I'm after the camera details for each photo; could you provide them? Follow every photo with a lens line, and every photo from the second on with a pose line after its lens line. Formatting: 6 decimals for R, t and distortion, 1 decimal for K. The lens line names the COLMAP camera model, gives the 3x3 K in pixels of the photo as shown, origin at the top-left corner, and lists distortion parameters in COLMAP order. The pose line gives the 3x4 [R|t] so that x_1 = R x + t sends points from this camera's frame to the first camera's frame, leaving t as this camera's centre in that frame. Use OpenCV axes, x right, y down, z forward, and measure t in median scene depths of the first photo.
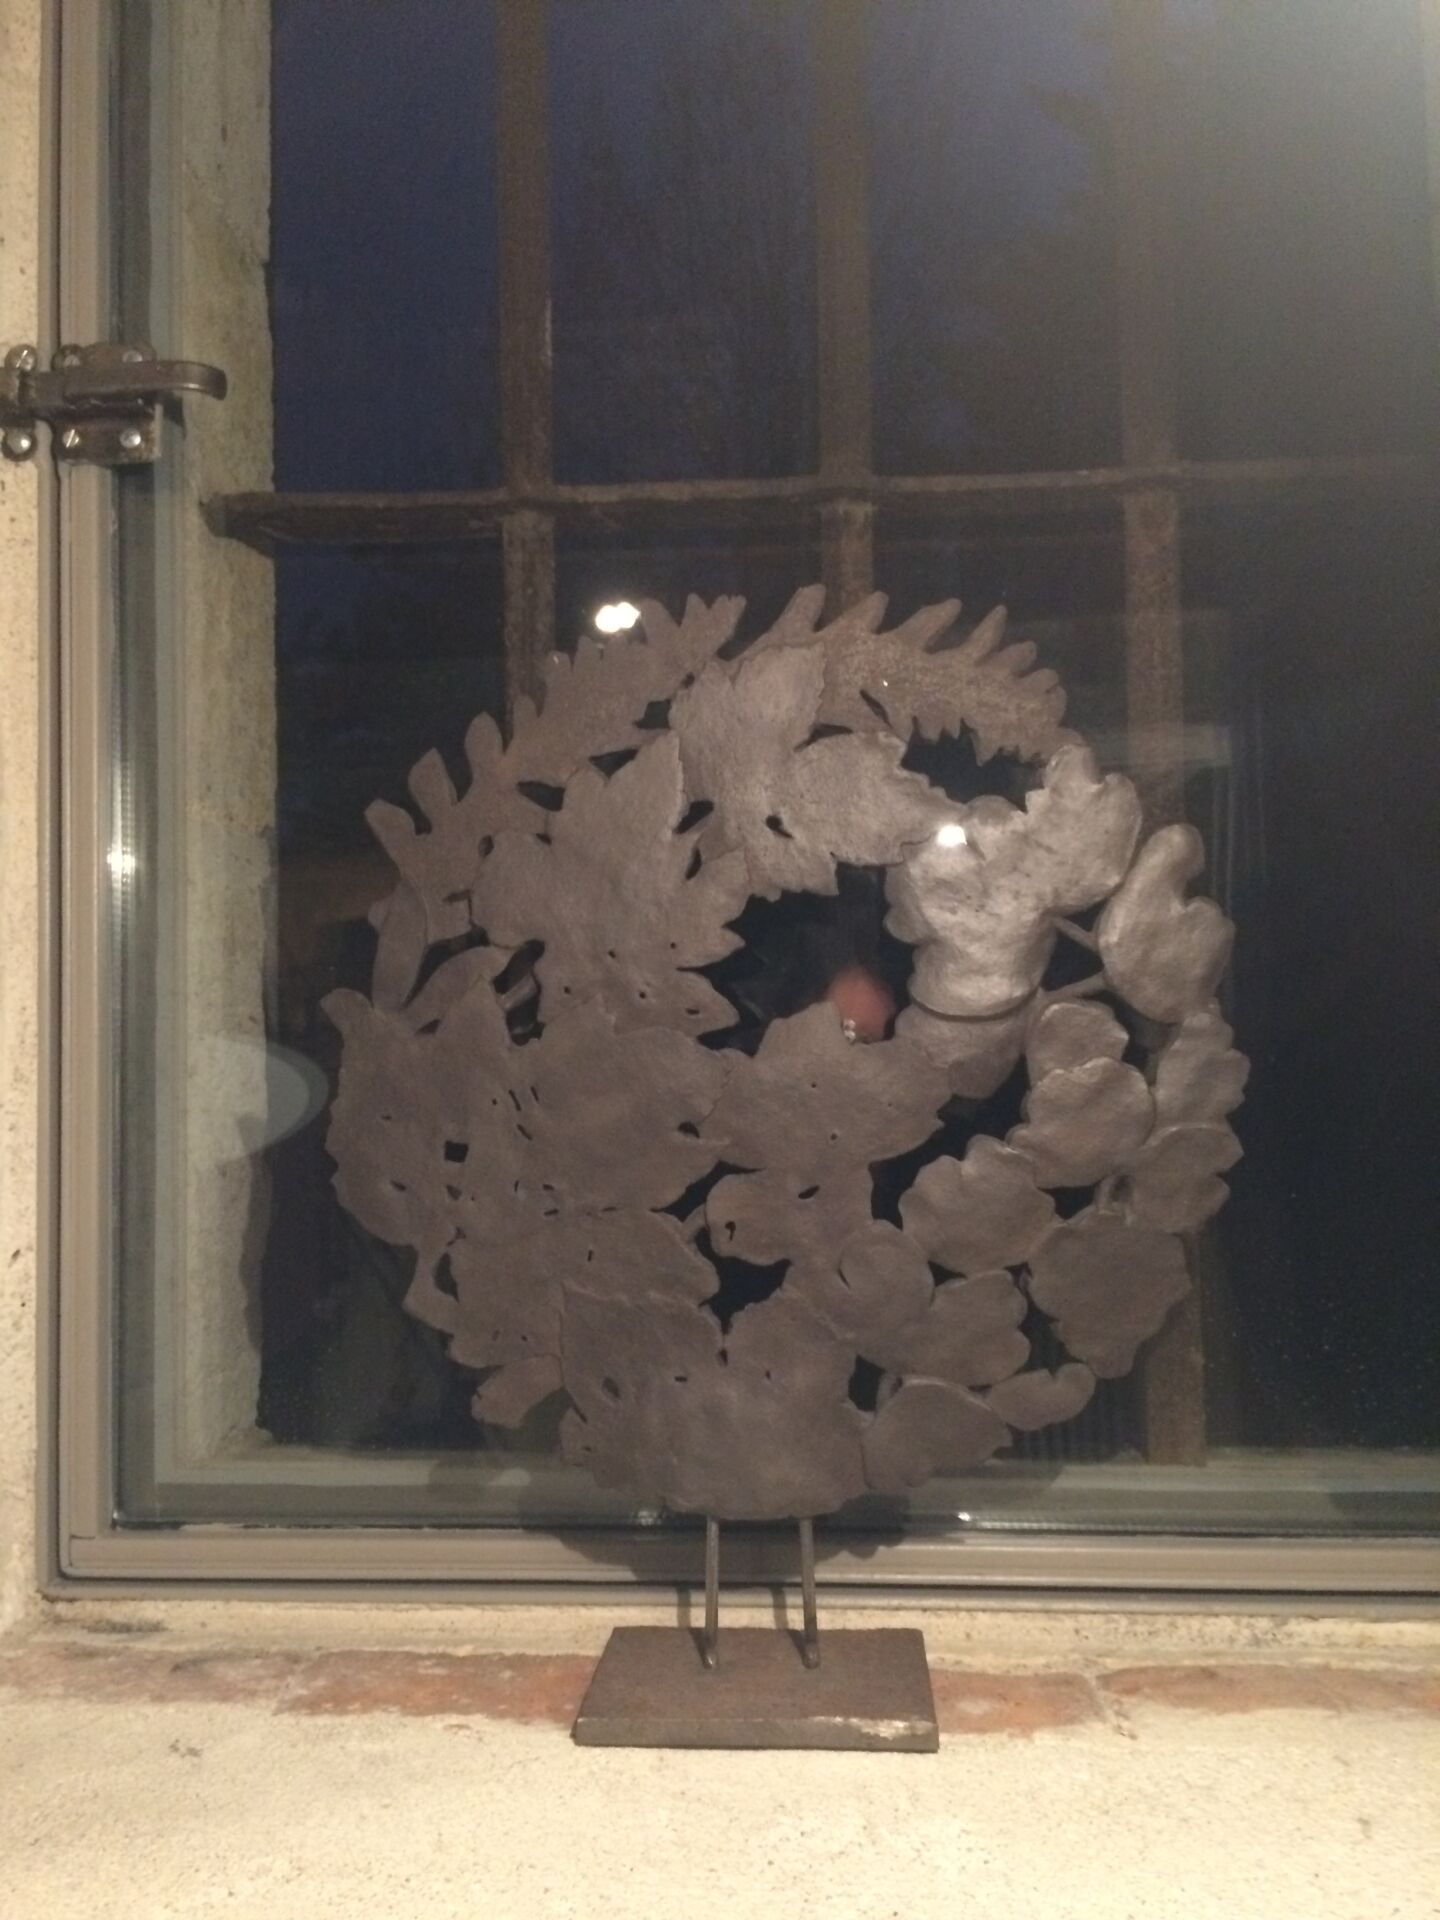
lens RADIAL K [[1654.8, 0, 723.3], [0, 1654.8, 955.6], [0, 0, 1]] dist [0.063872, -0.081856]
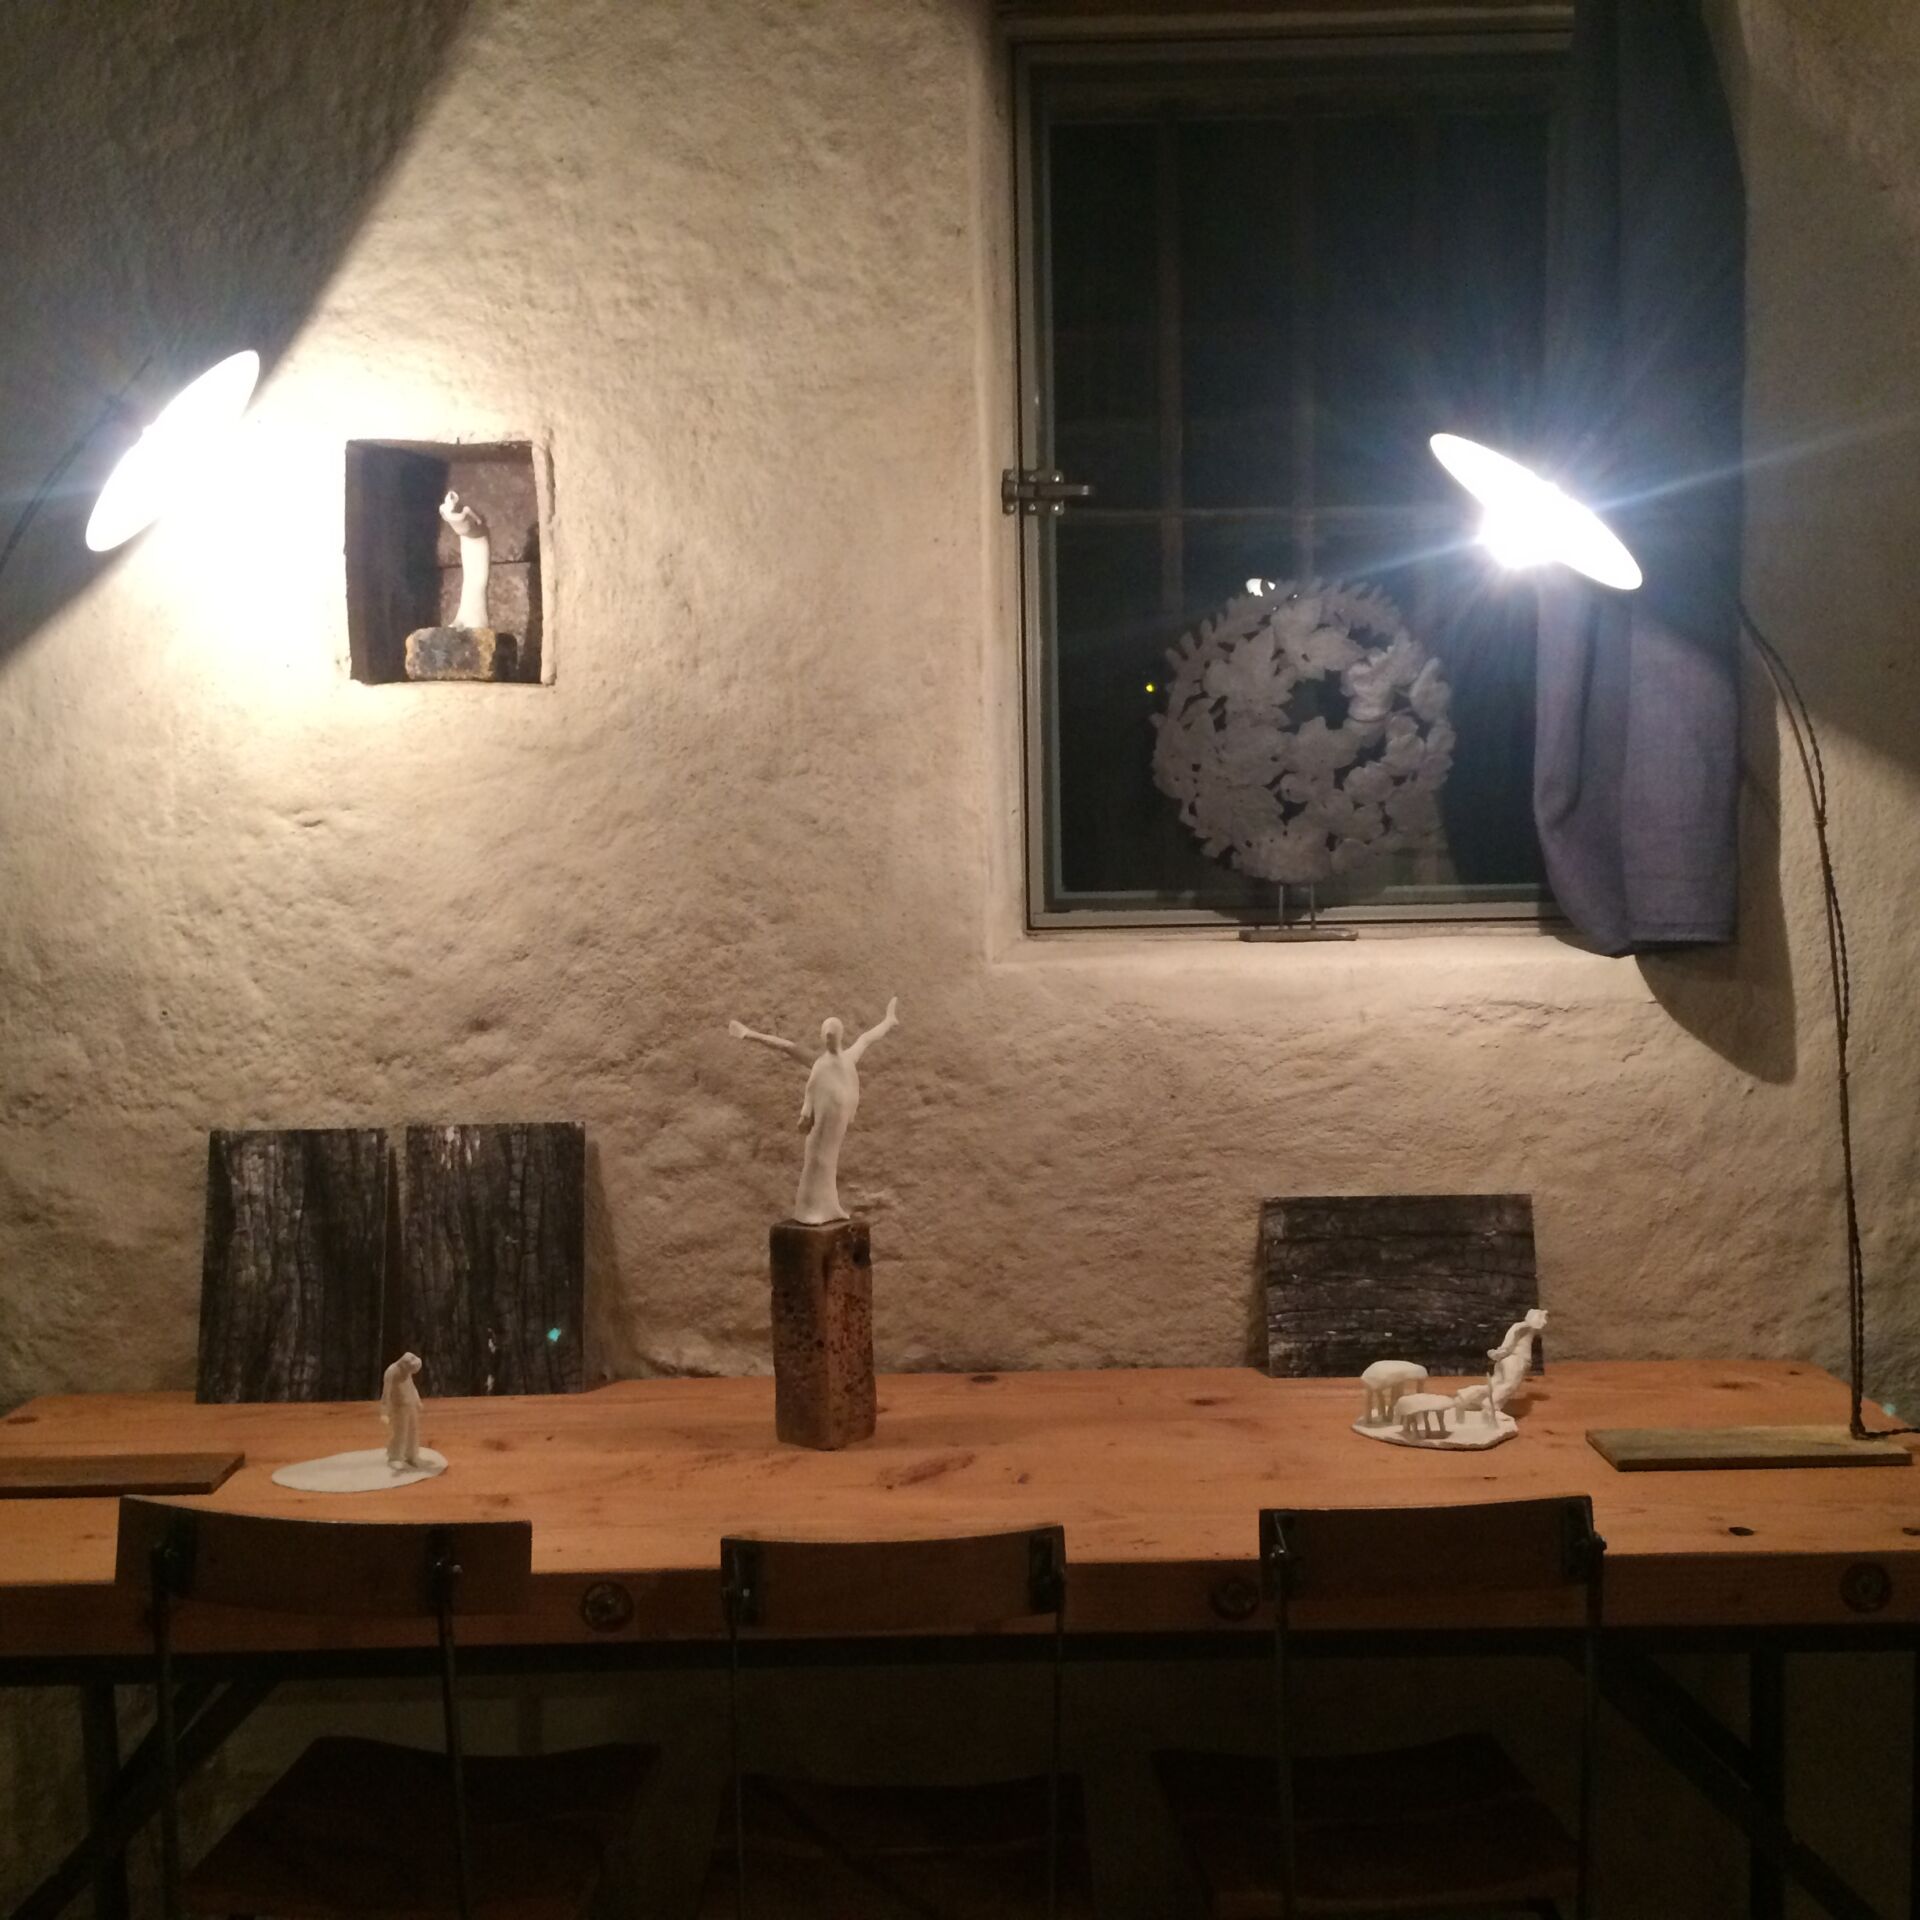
lens RADIAL K [[2277.8, 0, 966.1], [0, 2277.8, 972.7], [0, 0, 1]] dist [0.073717, 0.000000]
pose [[0.996239, -0.011748, 0.085852, -0.942797], [0.001514, 0.992976, 0.118310, -0.001751], [-0.086639, -0.117735, 0.989258, -3.115540]]
